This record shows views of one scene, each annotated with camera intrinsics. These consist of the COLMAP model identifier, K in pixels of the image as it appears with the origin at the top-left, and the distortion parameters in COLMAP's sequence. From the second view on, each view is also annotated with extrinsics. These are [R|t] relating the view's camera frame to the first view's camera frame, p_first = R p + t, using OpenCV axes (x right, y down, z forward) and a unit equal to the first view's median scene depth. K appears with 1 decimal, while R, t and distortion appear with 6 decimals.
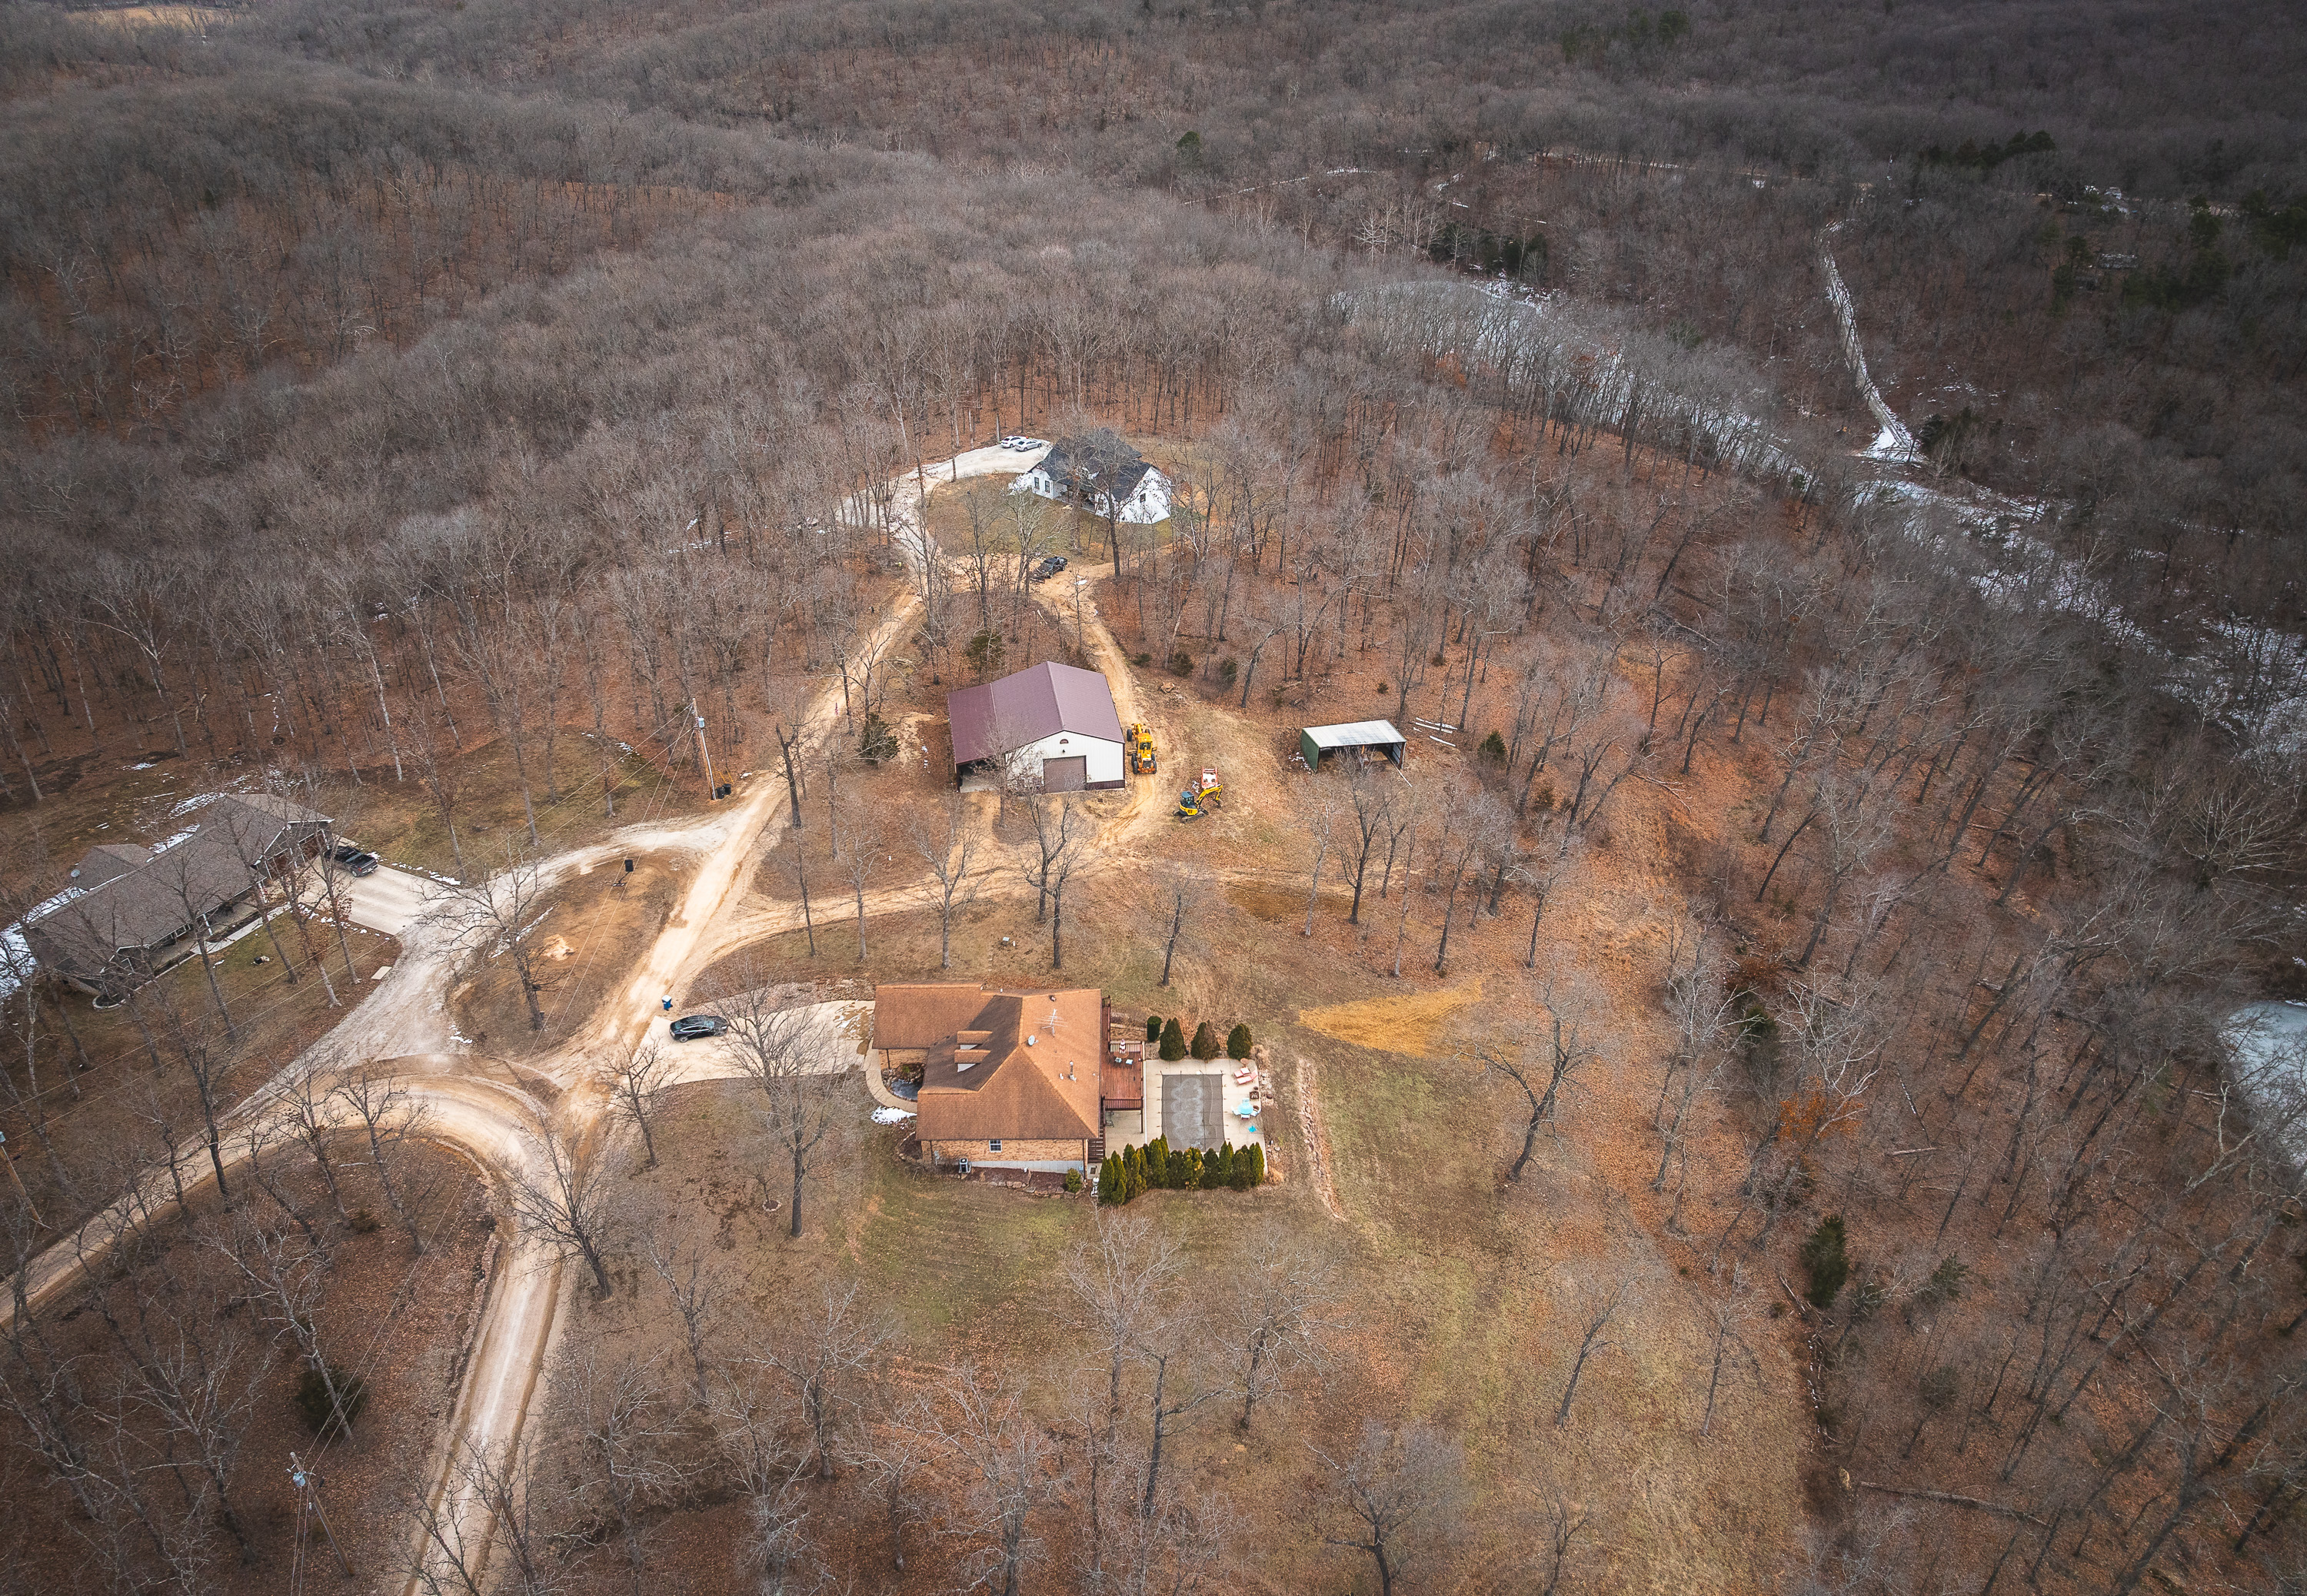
lens RADIAL K [[1603.6, 0, 1158.4], [0, 1603.6, 835.0], [0, 0, 1]] dist [-0.034271, 0.002150]
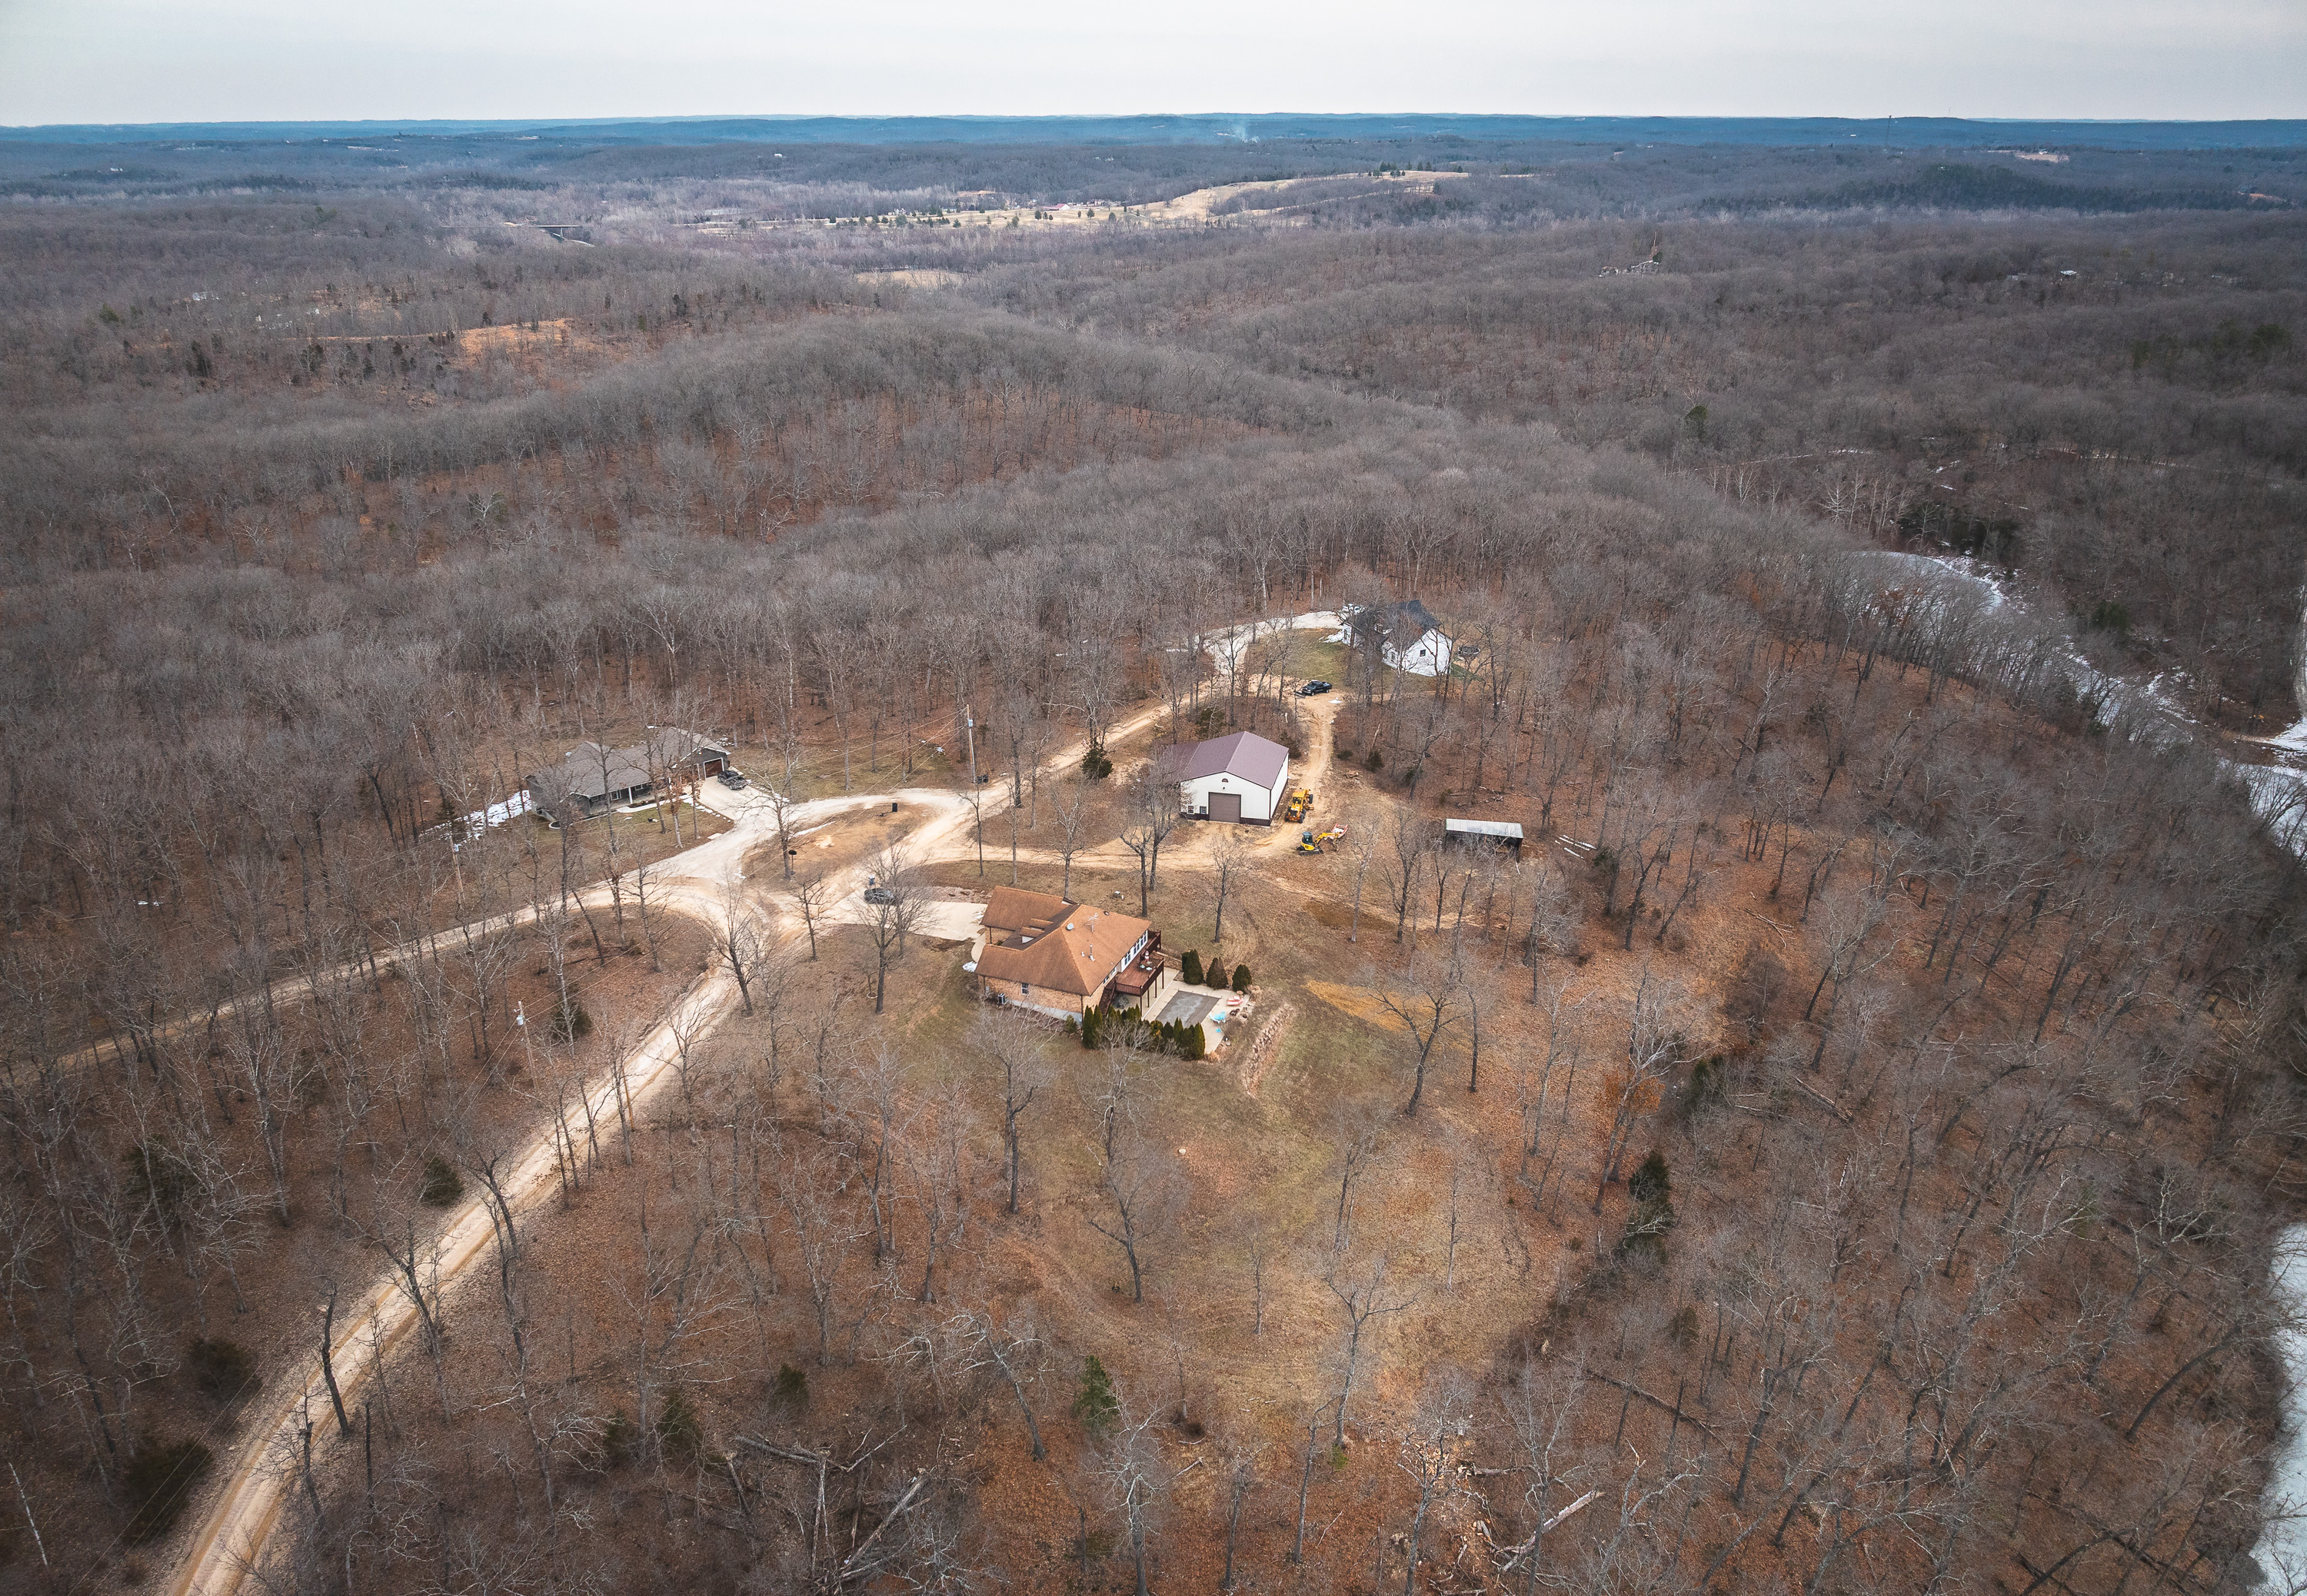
lens RADIAL K [[1603.6, 0, 1158.4], [0, 1603.6, 835.0], [0, 0, 1]] dist [-0.034271, 0.002150]
pose [[0.925900, 0.150266, -0.346596, 0.356717], [-0.202856, 0.971752, -0.120610, 0.156094], [0.318681, 0.181982, 0.930228, -0.226011]]
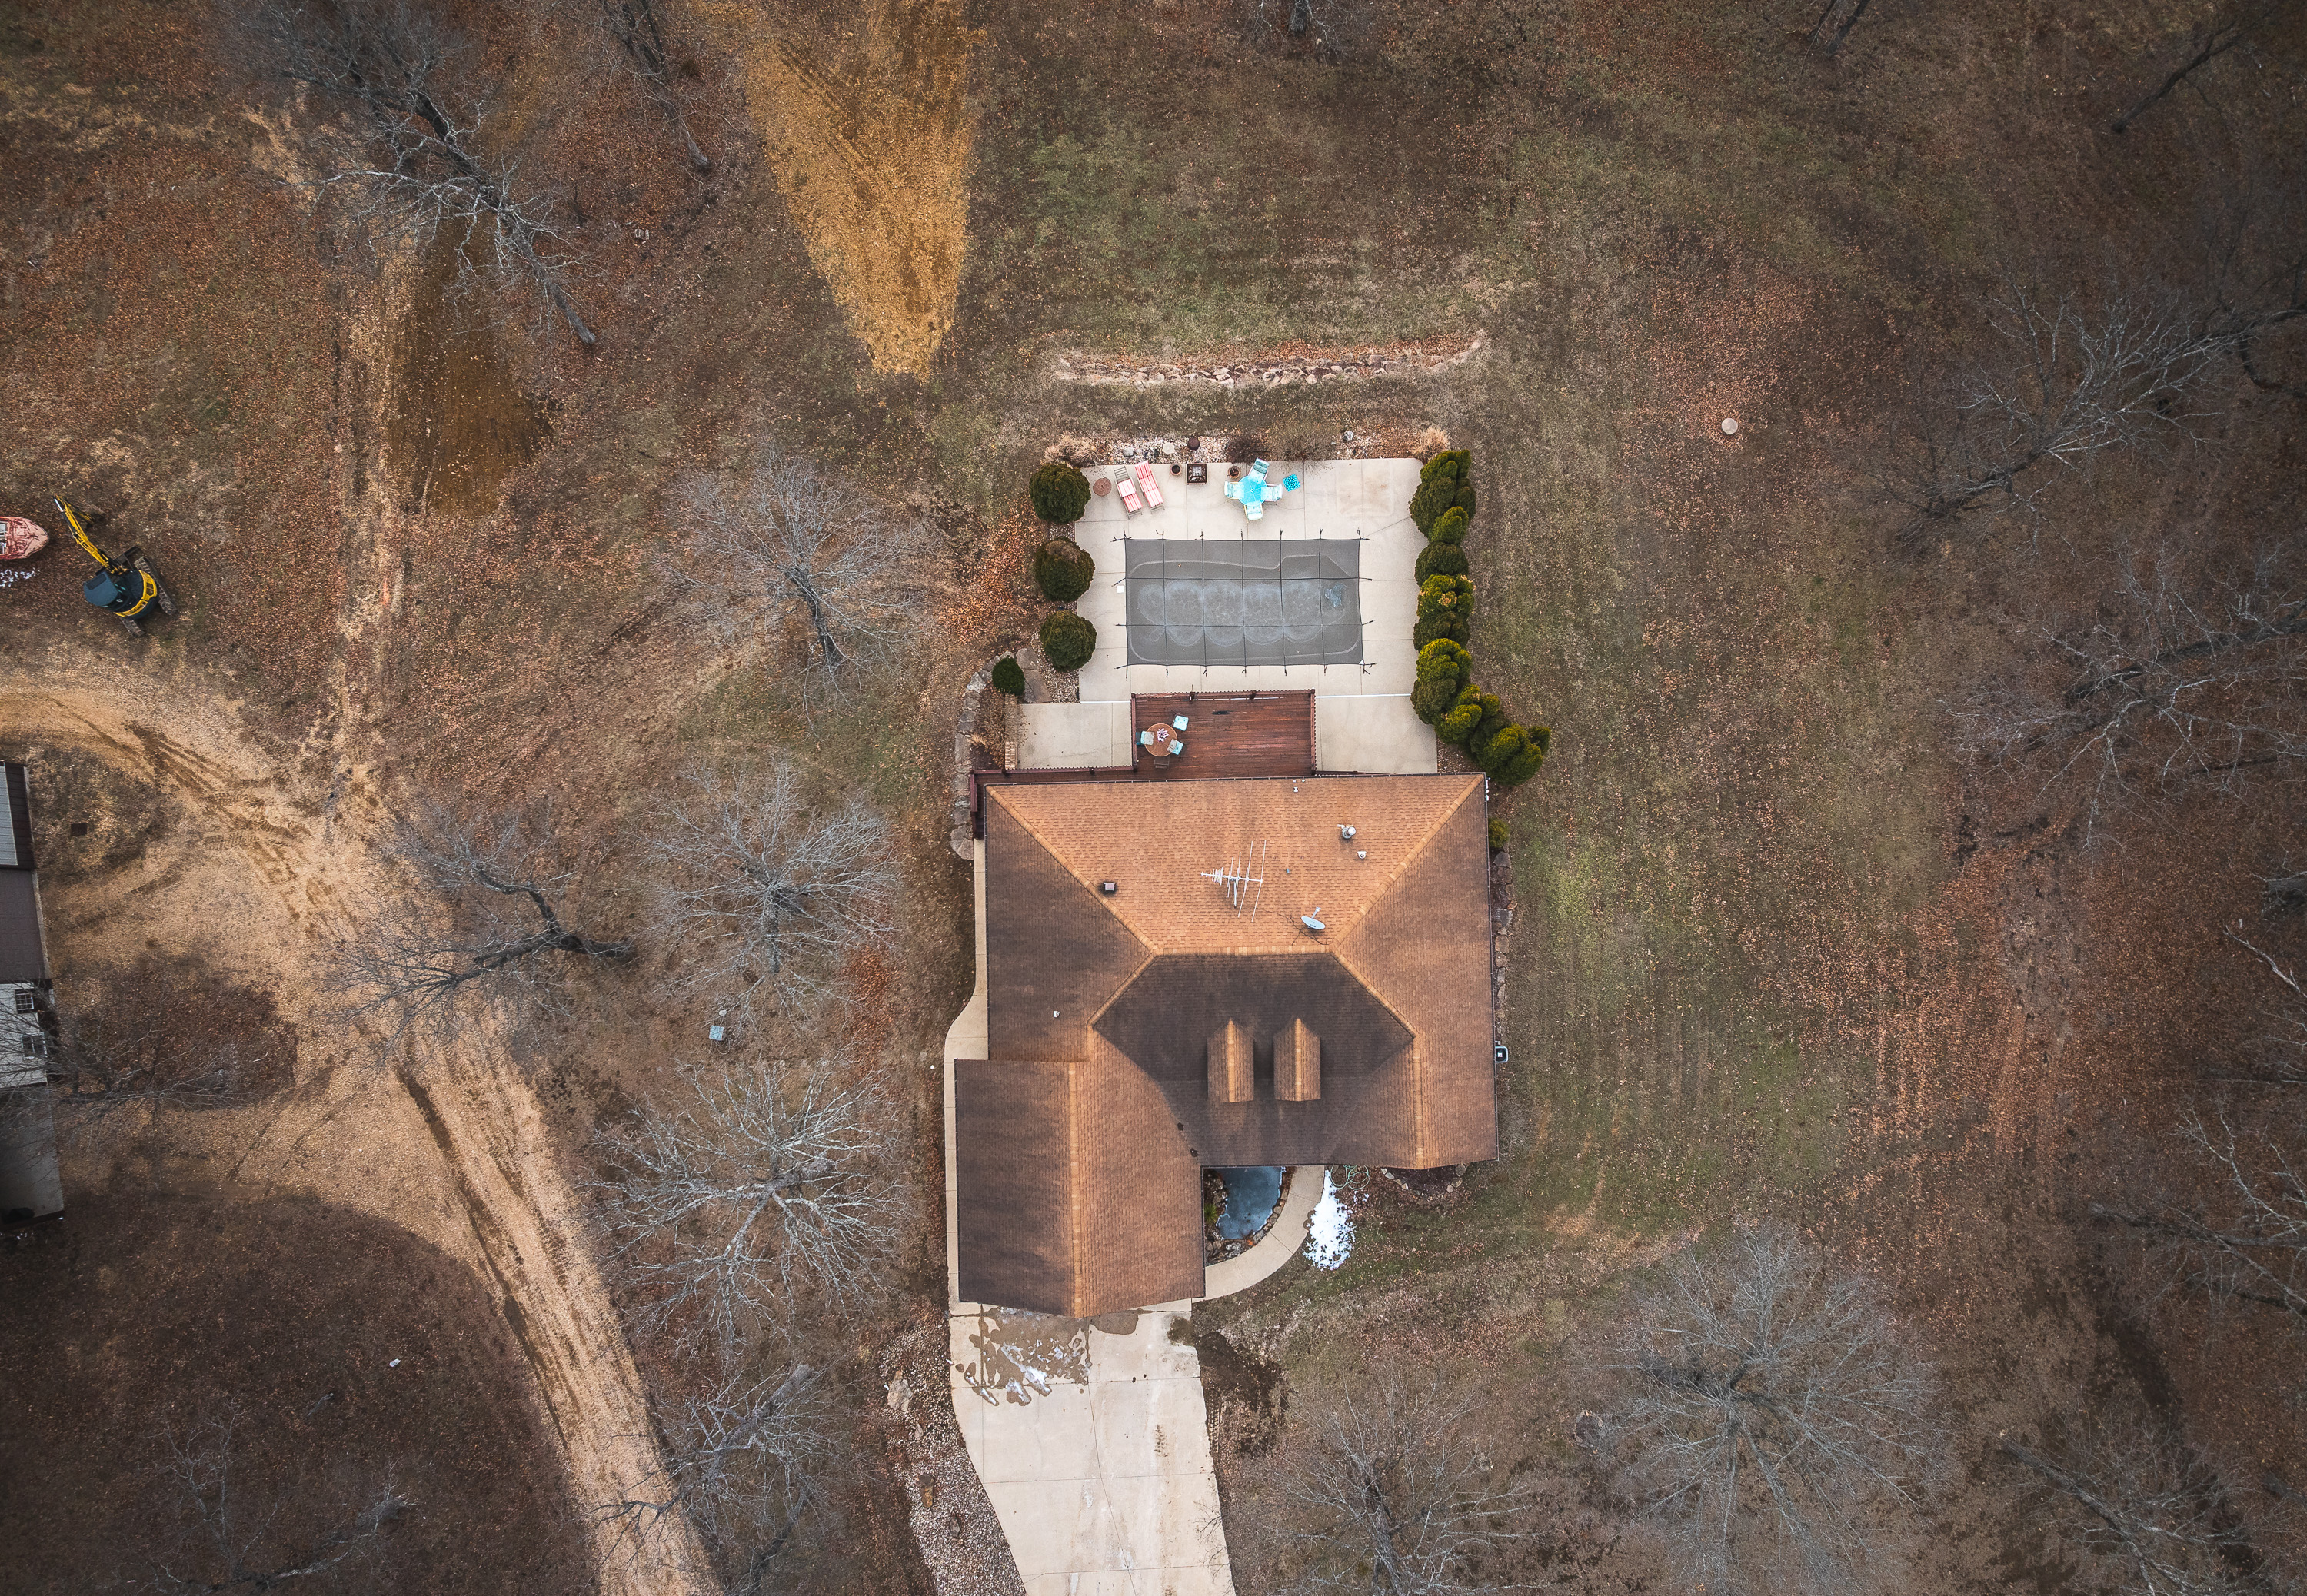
lens RADIAL K [[1603.6, 0, 1158.4], [0, 1603.6, 835.0], [0, 0, 1]] dist [-0.034271, 0.002150]
pose [[-0.004407, -0.998894, 0.046805, -0.057533], [0.551511, 0.036615, 0.833364, -0.194632], [-0.834156, 0.029486, 0.550740, 0.608923]]
